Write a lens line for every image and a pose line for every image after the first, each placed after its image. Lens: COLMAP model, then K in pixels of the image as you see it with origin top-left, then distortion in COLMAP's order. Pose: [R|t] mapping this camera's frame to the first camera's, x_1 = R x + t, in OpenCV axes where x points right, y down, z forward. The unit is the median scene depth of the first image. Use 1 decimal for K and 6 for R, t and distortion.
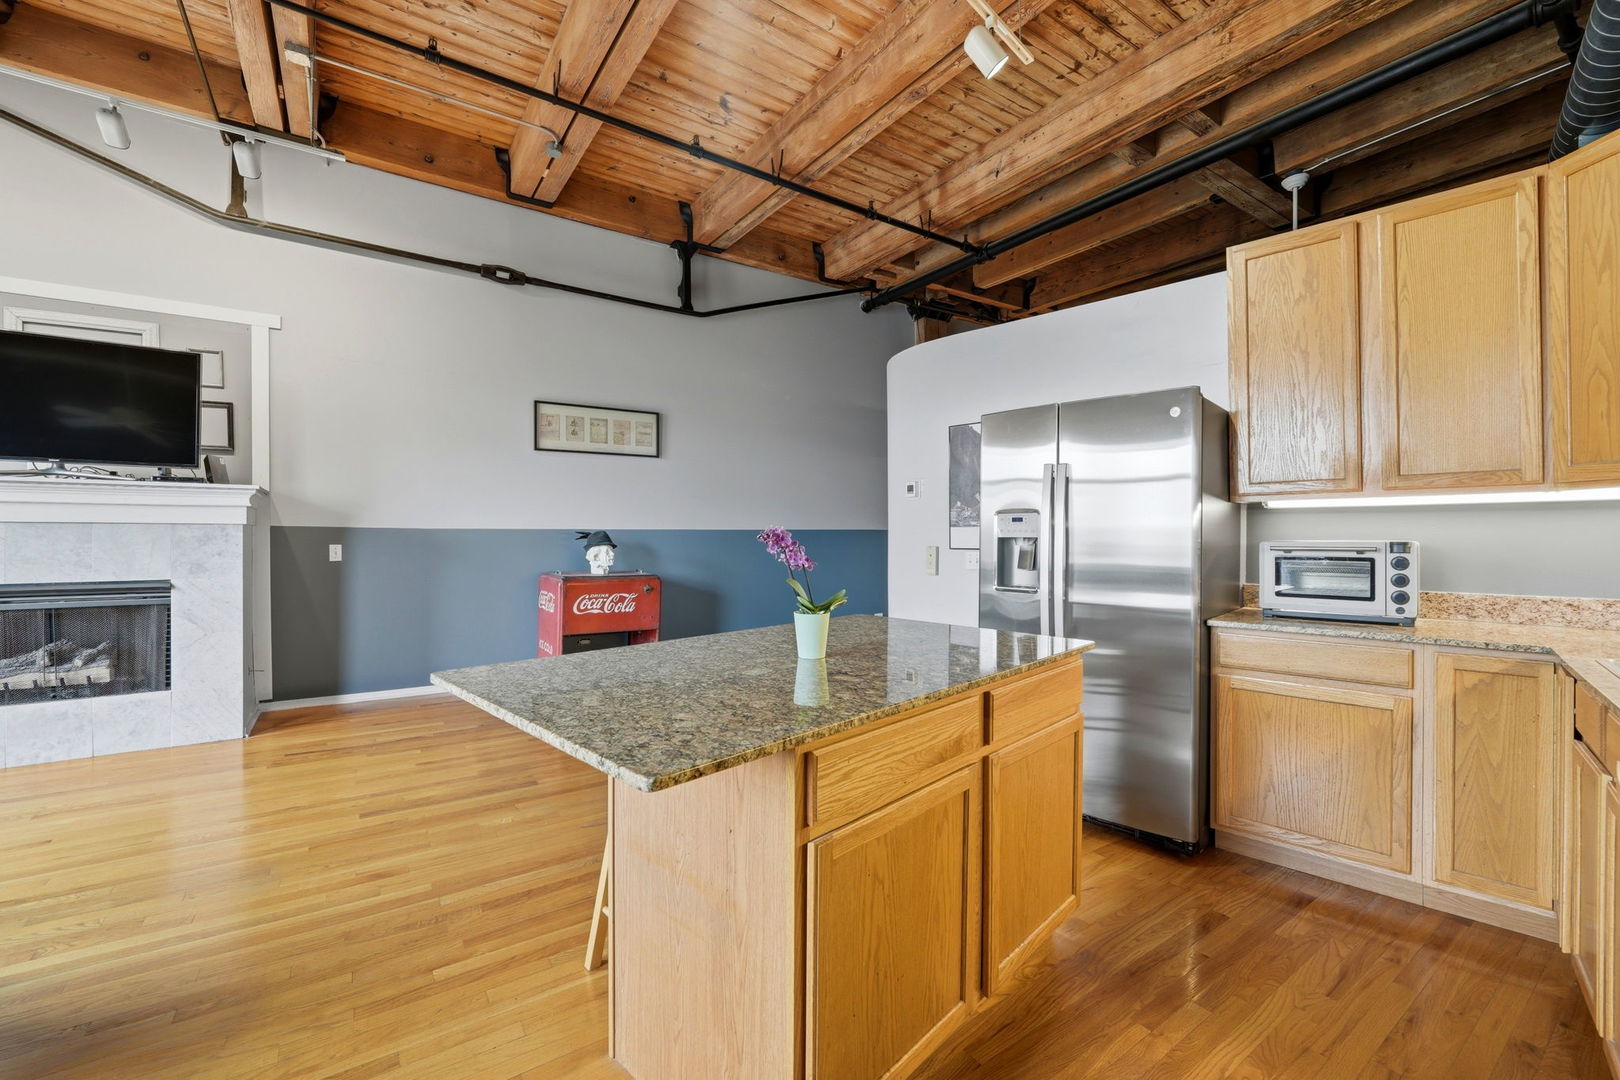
lens RADIAL K [[661.1, 0, 802.9], [0, 661.1, 533.8], [0, 0, 1]] dist [-0.011852, 0.000316]
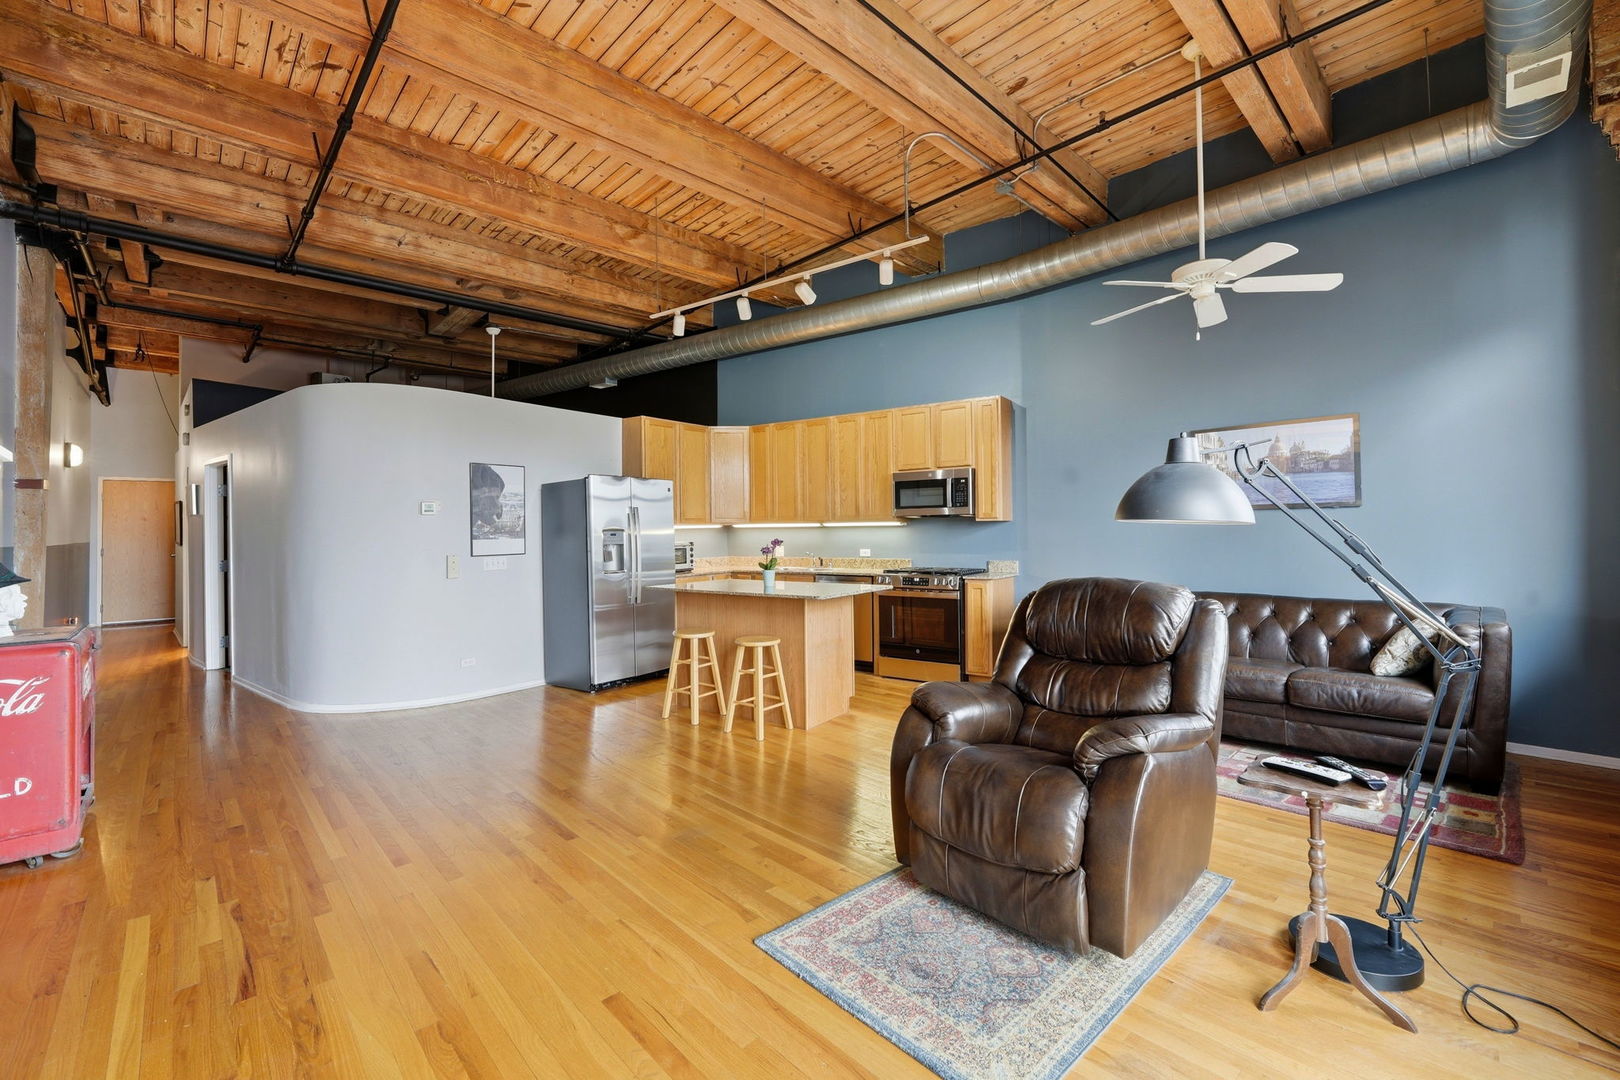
lens RADIAL K [[661.1, 0, 802.9], [0, 661.1, 533.8], [0, 0, 1]] dist [-0.011852, 0.000316]
pose [[-0.154619, -0.003462, 0.987968, -1.315230], [0.016408, 0.999847, 0.006071, -0.021678], [-0.987838, 0.017149, -0.154539, 0.621193]]
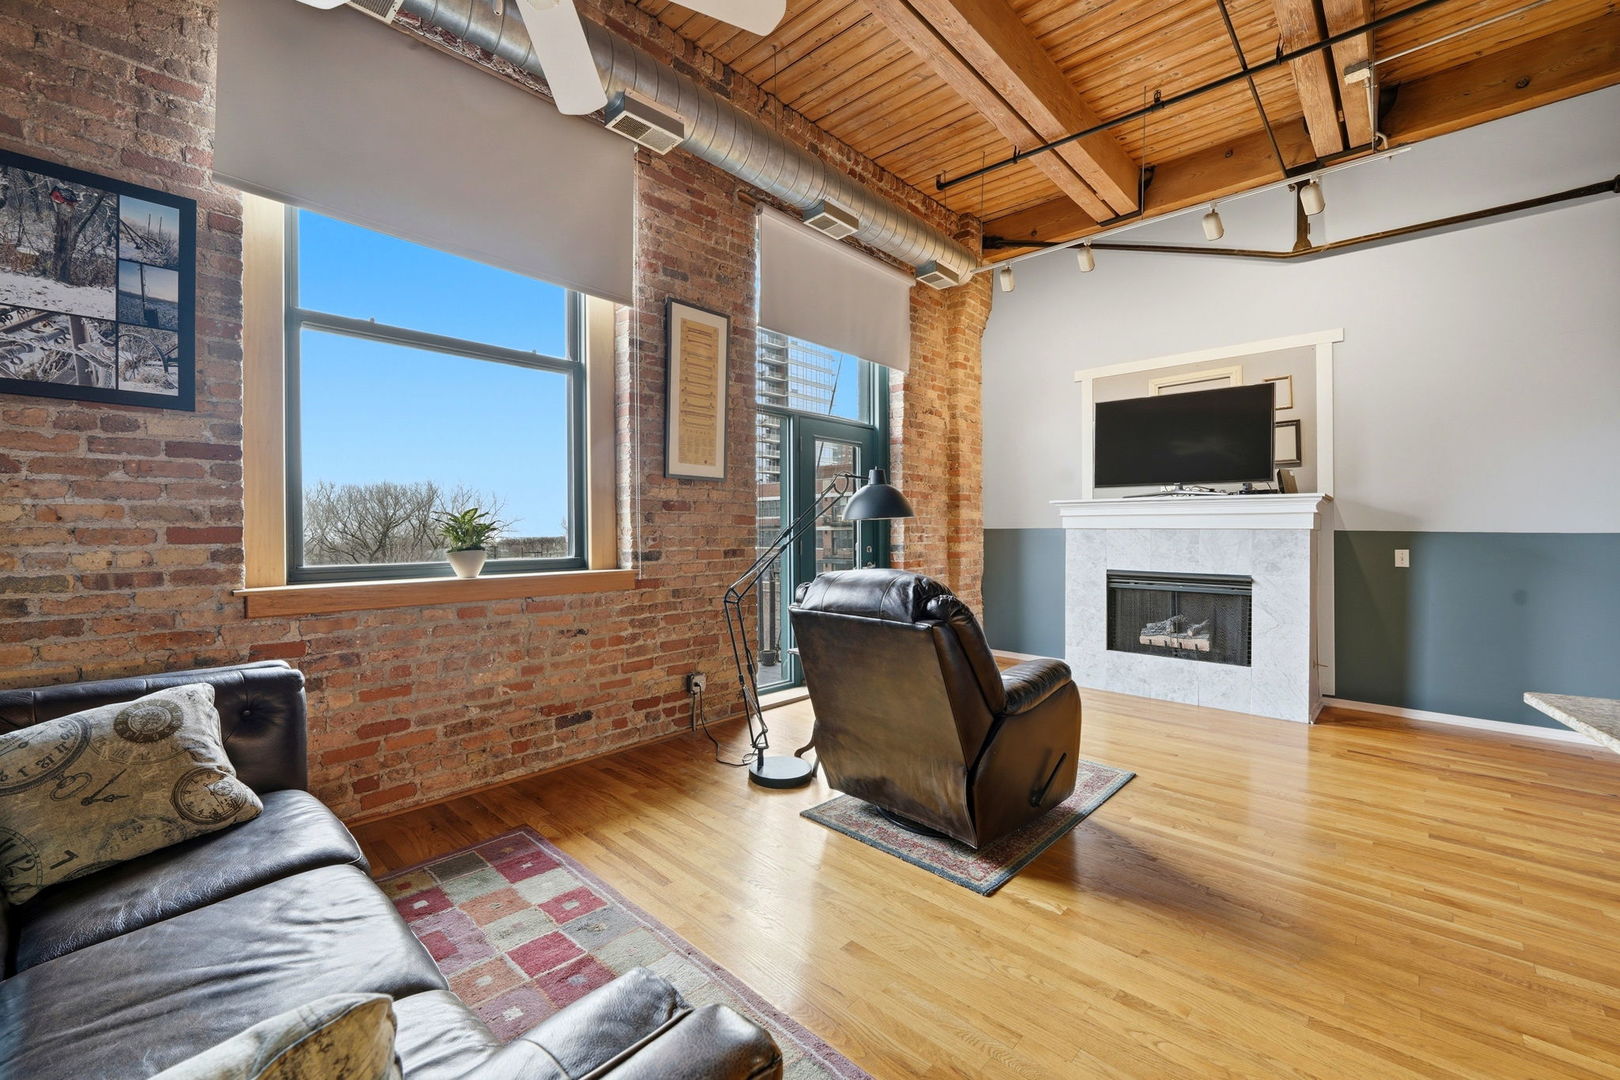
lens RADIAL K [[661.1, 0, 802.9], [0, 661.1, 533.8], [0, 0, 1]] dist [-0.011852, 0.000316]
pose [[0.213269, -0.001423, -0.976992, 0.040433], [-0.005094, 0.999984, -0.002568, 0.000628], [0.976980, 0.005525, 0.213258, -0.066070]]
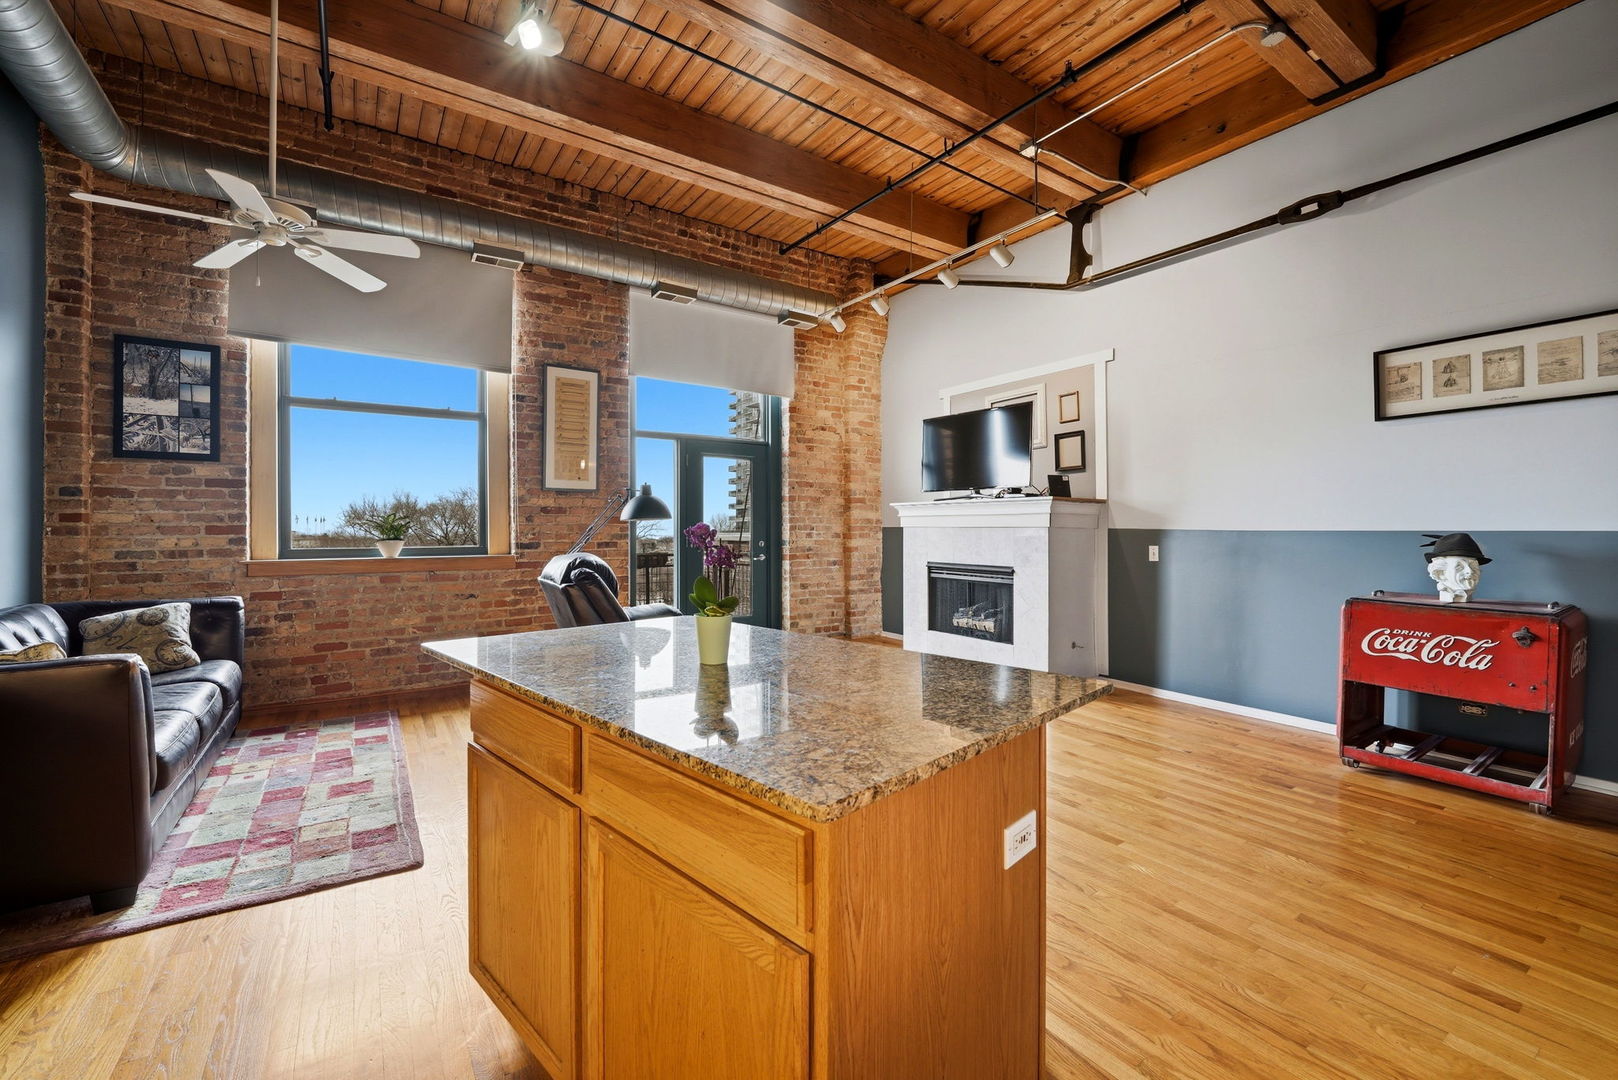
lens RADIAL K [[661.8, 0, 802.9], [0, 661.8, 531.3], [0, 0, 1]] dist [-0.013607, -0.000556]
pose [[-0.007530, -0.003174, -0.999967, 0.455598], [-0.008005, 0.999963, -0.003113, 0.001413], [0.999940, 0.007981, -0.007555, 0.552300]]
